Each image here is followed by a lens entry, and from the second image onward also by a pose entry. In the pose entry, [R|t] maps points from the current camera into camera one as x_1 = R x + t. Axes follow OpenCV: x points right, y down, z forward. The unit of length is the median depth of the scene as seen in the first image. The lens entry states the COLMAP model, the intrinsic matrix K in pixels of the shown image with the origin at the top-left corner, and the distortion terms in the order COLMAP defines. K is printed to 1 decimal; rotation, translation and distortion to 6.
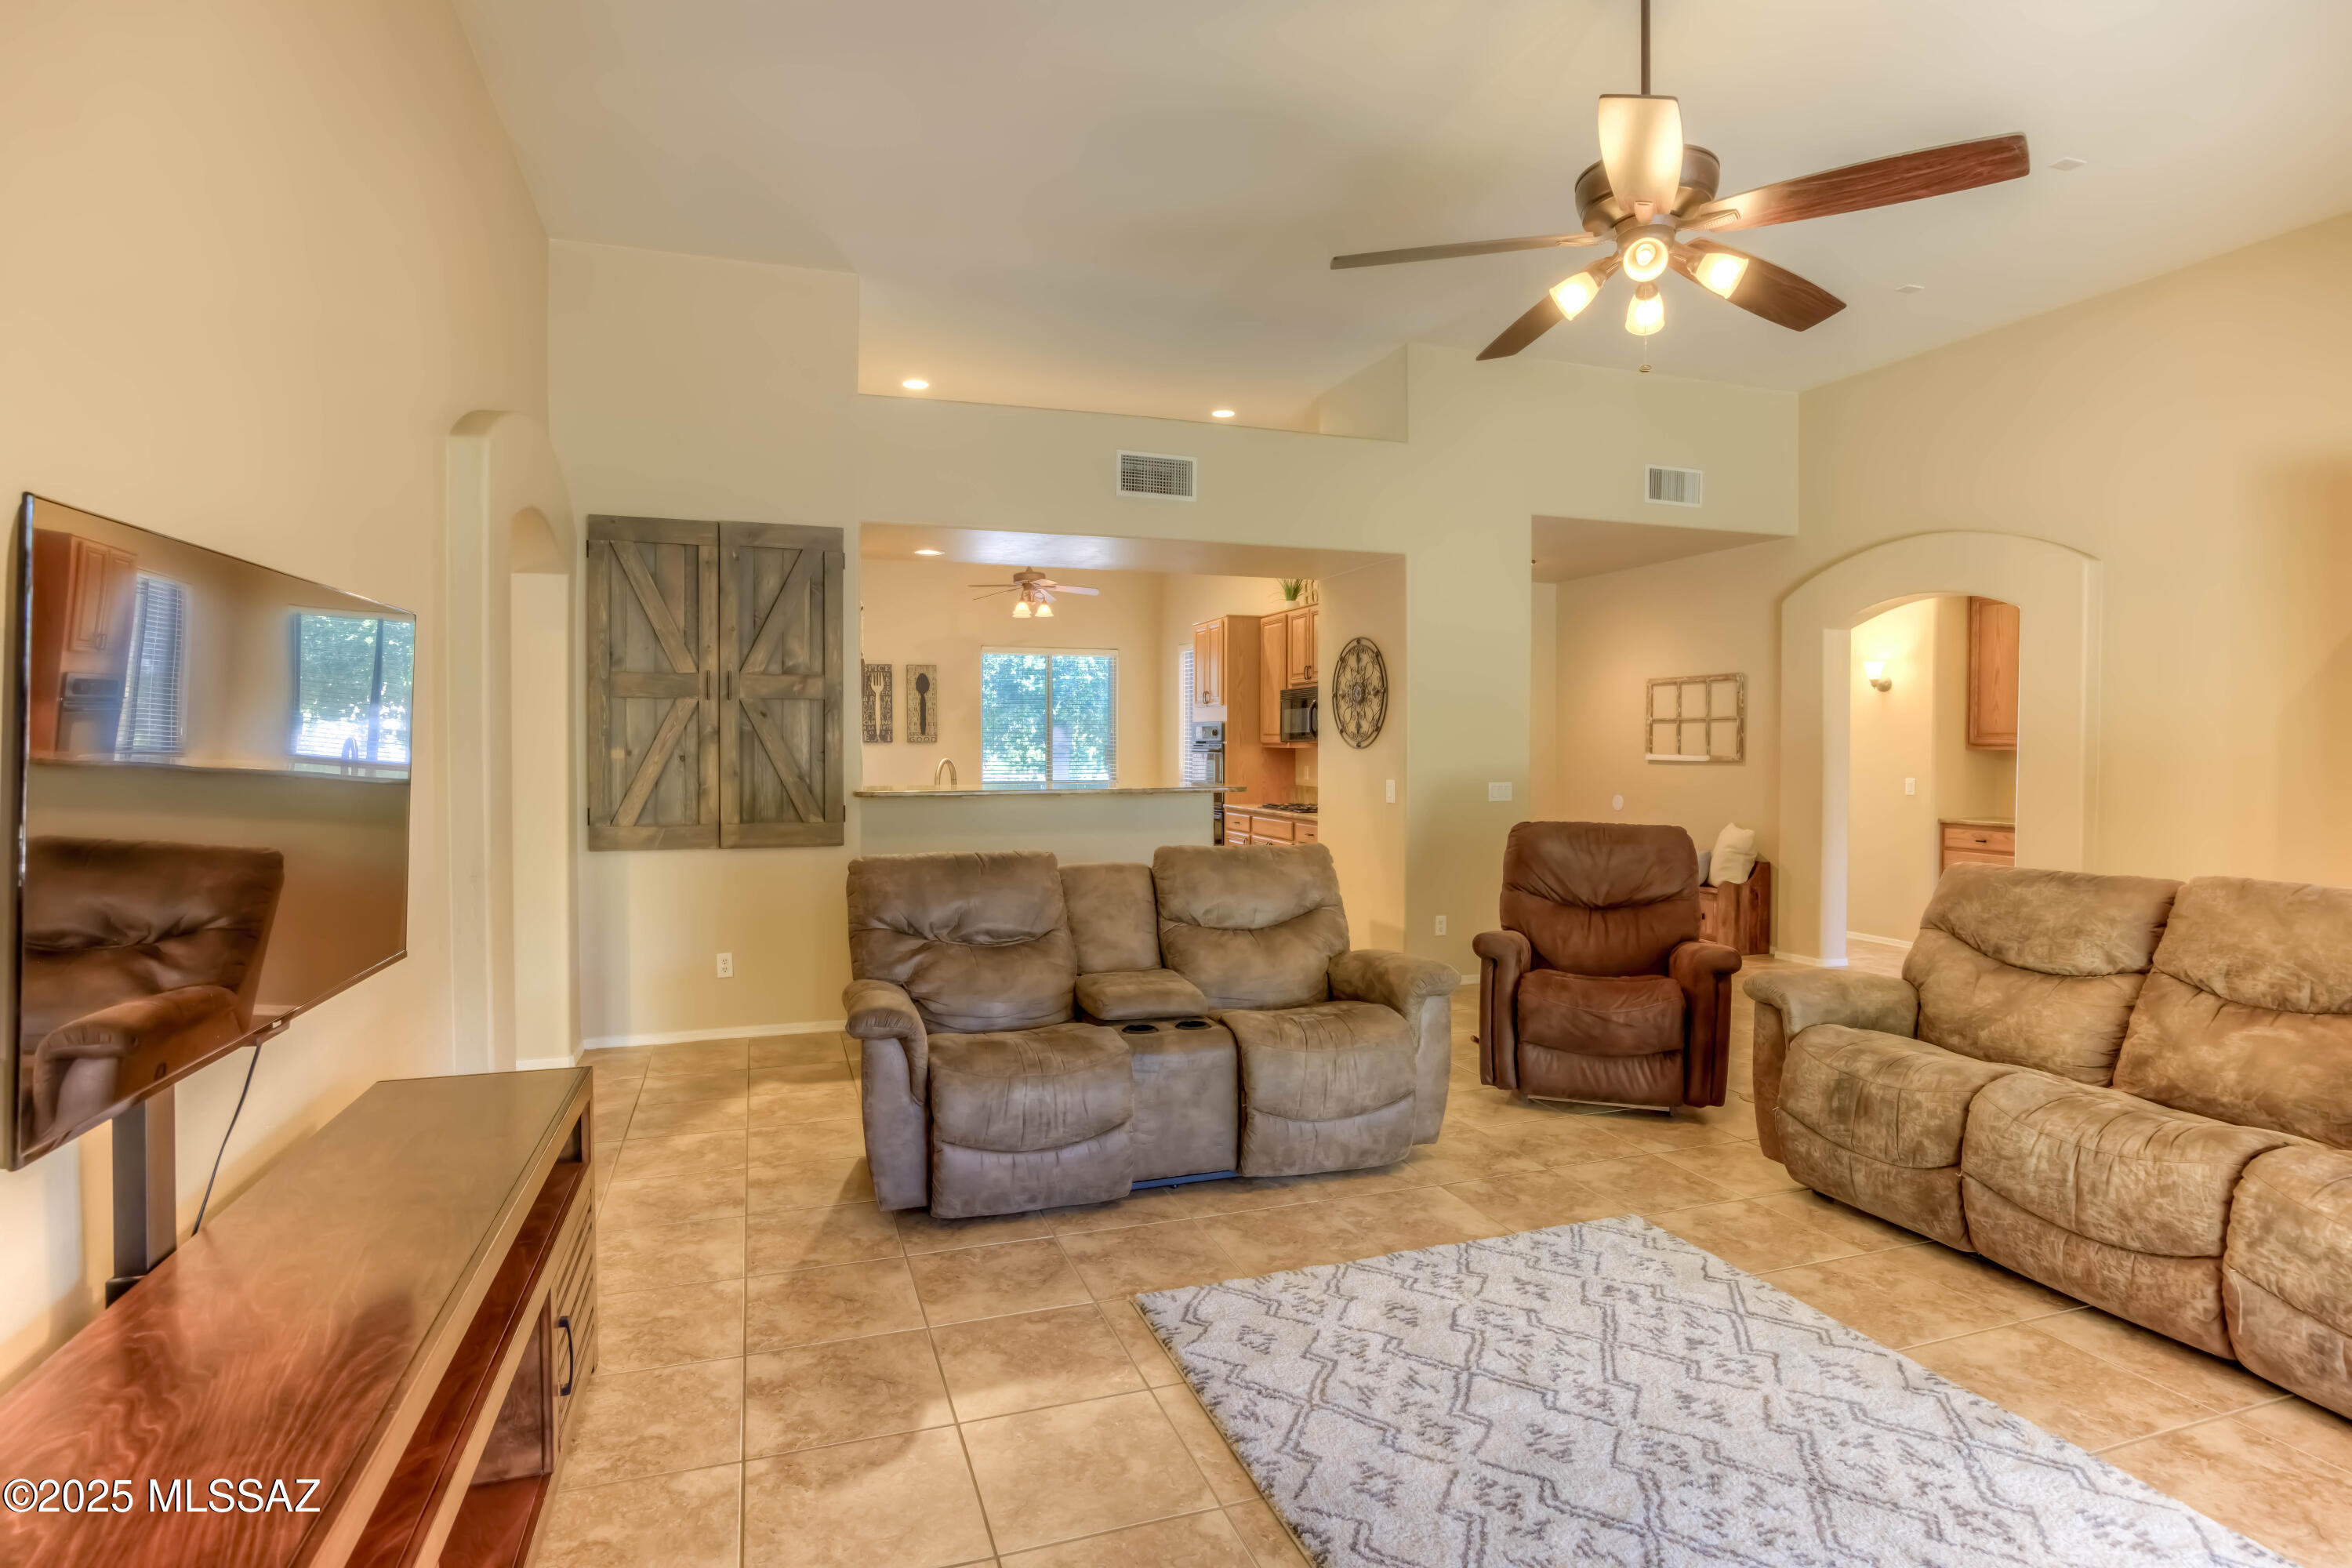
lens RADIAL K [[1212.4, 0, 1166.2], [0, 1212.4, 765.9], [0, 0, 1]] dist [-0.030032, 0.004757]
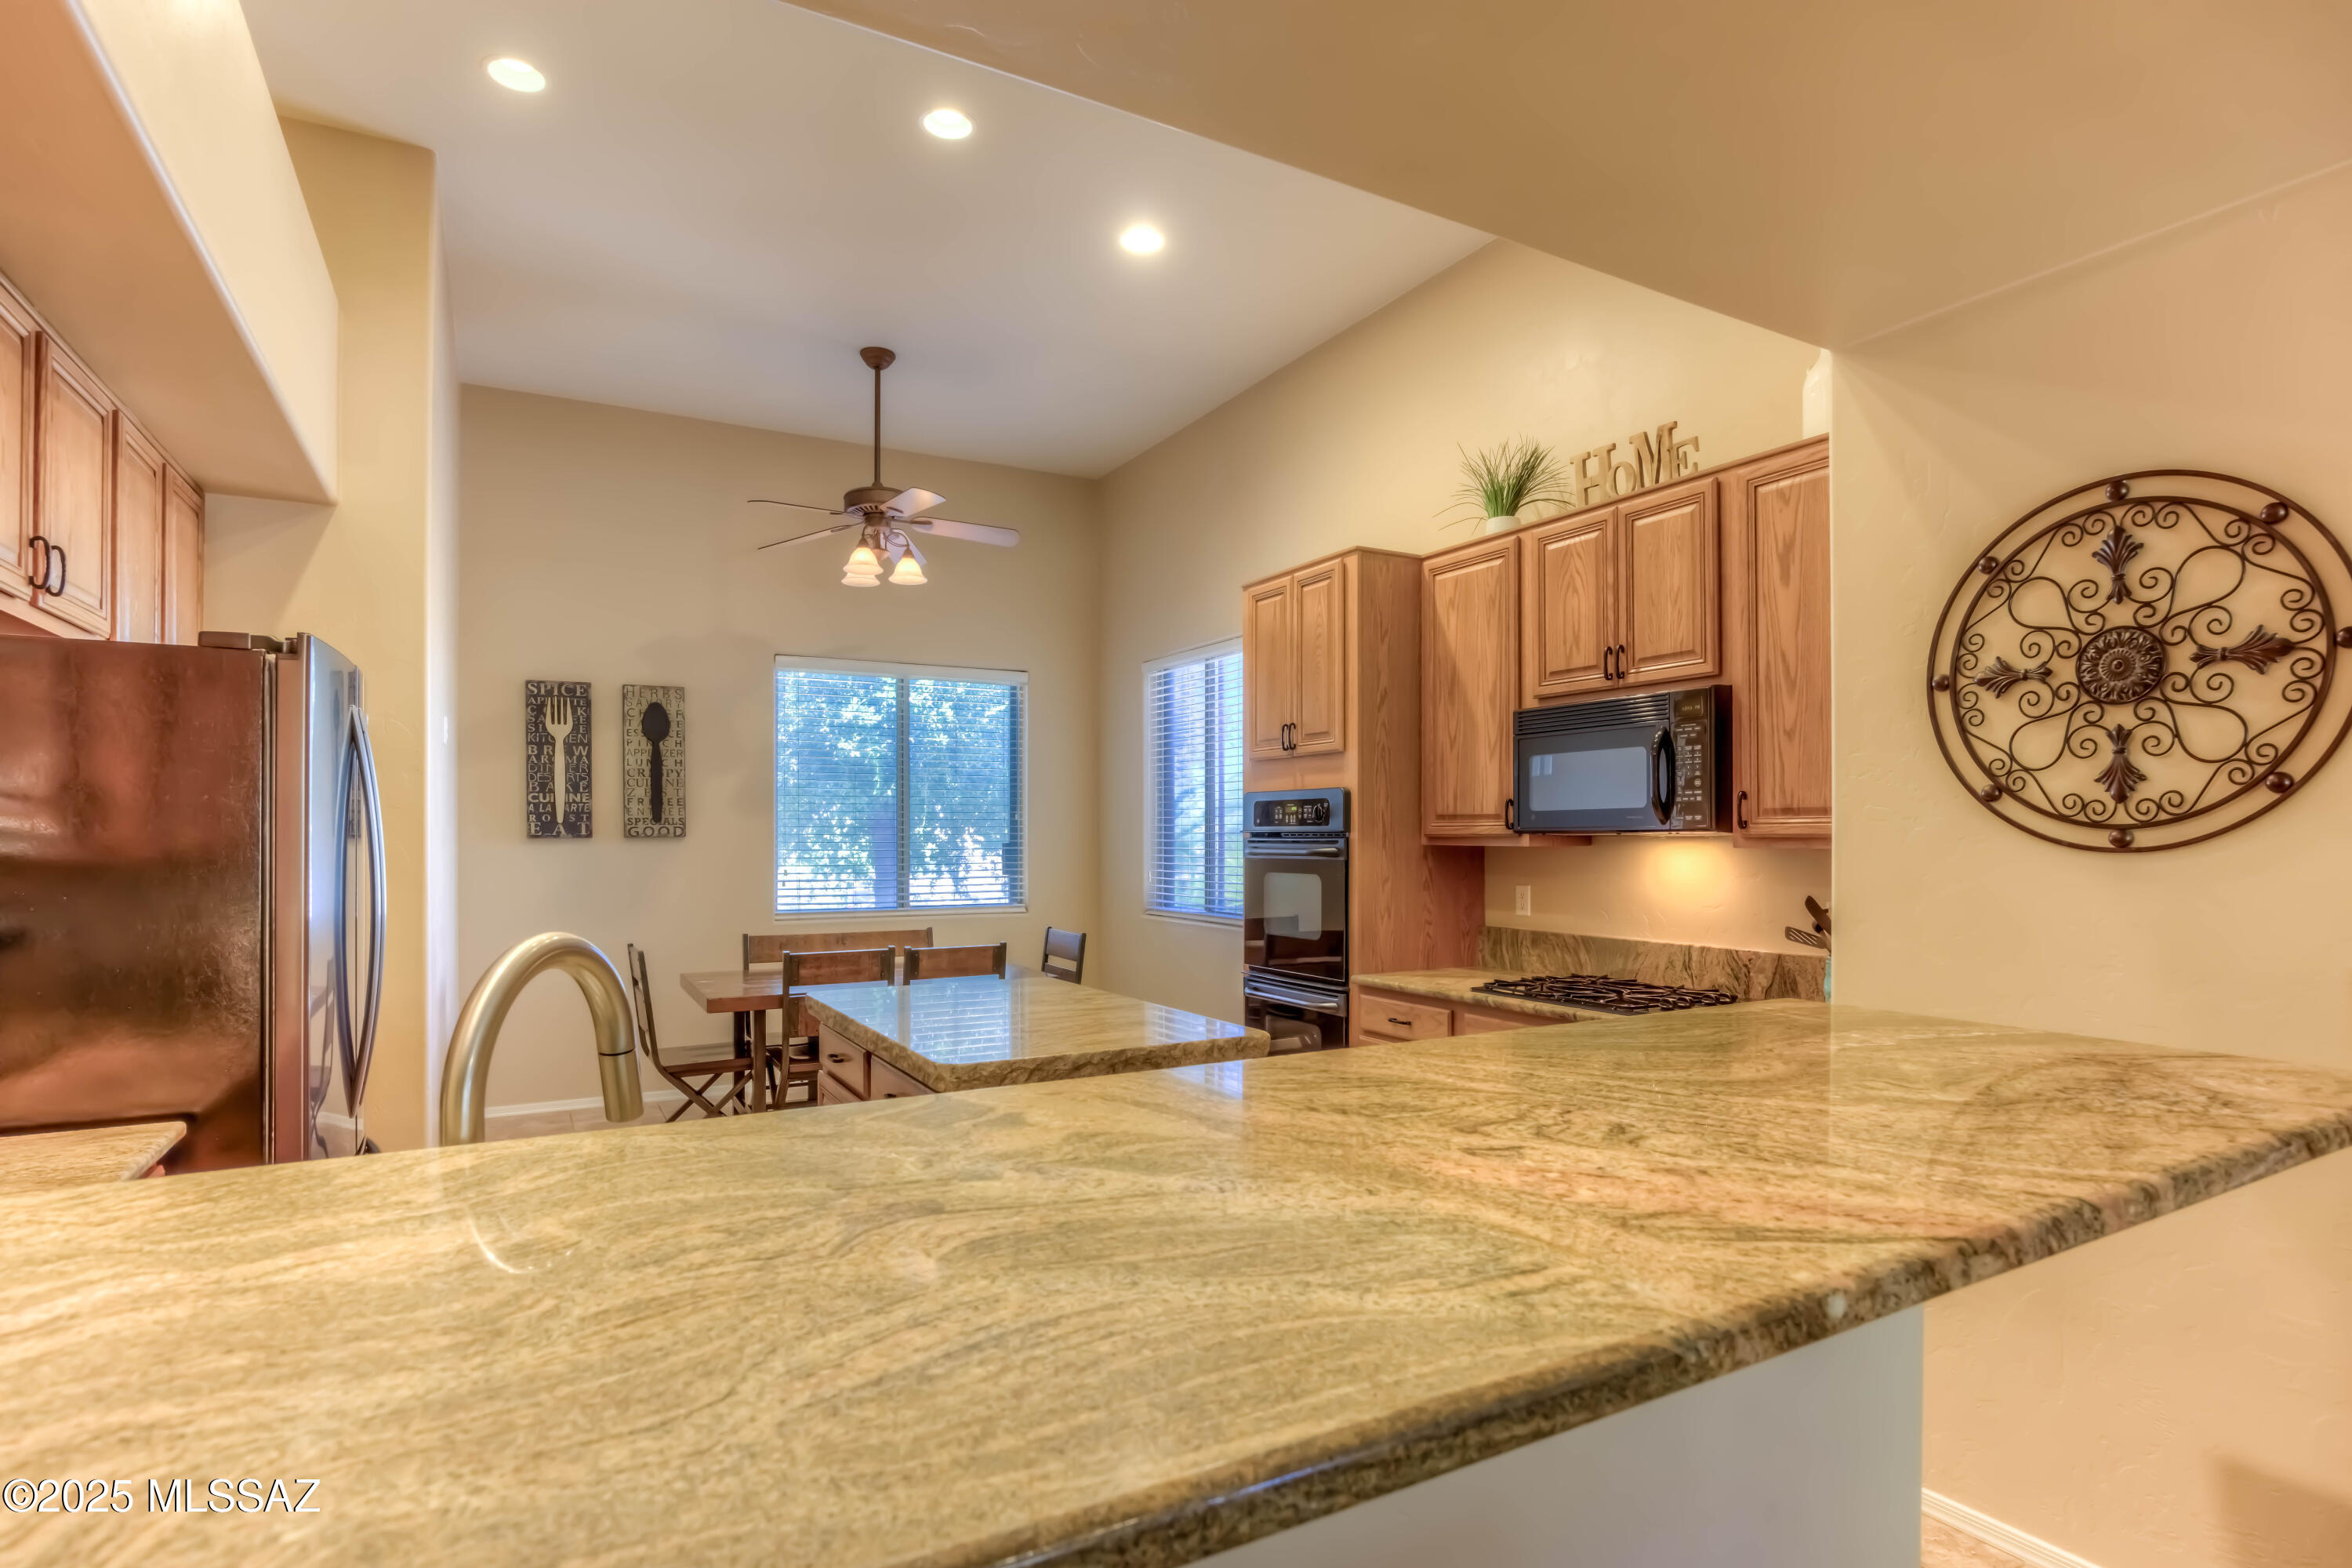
lens RADIAL K [[1212.4, 0, 1182.8], [0, 1212.4, 838.0], [0, 0, 1]] dist [-0.030032, 0.004757]
pose [[0.984619, -0.002511, 0.174696, -0.096277], [0.005811, 0.999814, -0.018381, -0.011602], [-0.174618, 0.019113, 0.984451, 0.624145]]
